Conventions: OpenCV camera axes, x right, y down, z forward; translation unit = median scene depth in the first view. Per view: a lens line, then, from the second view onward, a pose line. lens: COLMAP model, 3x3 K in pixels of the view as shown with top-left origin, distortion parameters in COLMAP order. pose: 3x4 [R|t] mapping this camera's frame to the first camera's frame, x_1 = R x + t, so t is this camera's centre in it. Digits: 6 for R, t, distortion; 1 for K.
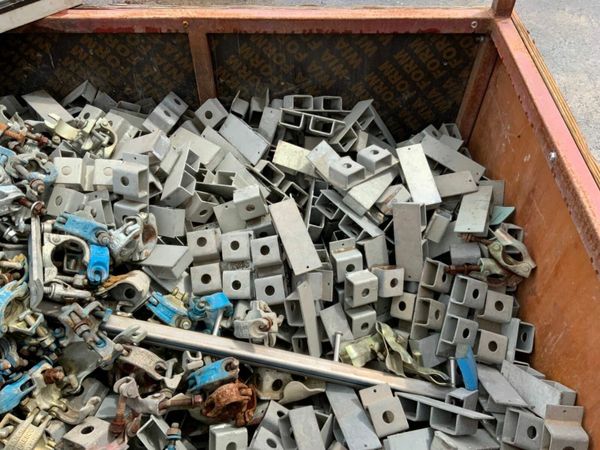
lens RADIAL K [[498.4, 0, 298.0], [0, 498.4, 225.5], [0, 0, 1]] dist [0.076596, -0.156573]
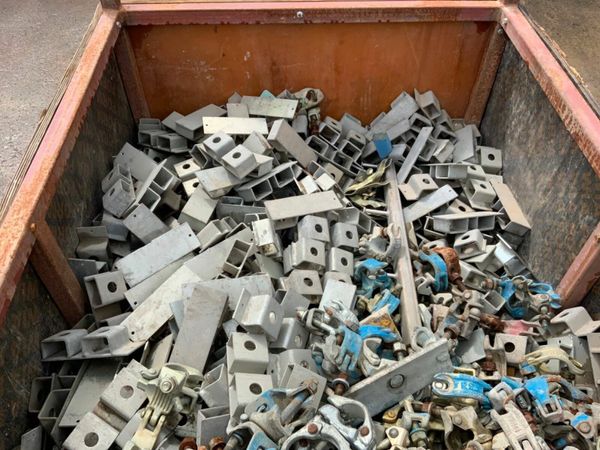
lens RADIAL K [[498.4, 0, 298.0], [0, 498.4, 225.5], [0, 0, 1]] dist [0.076596, -0.156573]
pose [[-0.050248, -0.741608, 0.668949, -0.727273], [0.765924, 0.401244, 0.502358, -0.490937], [-0.640964, 0.537607, 0.547854, 0.412116]]
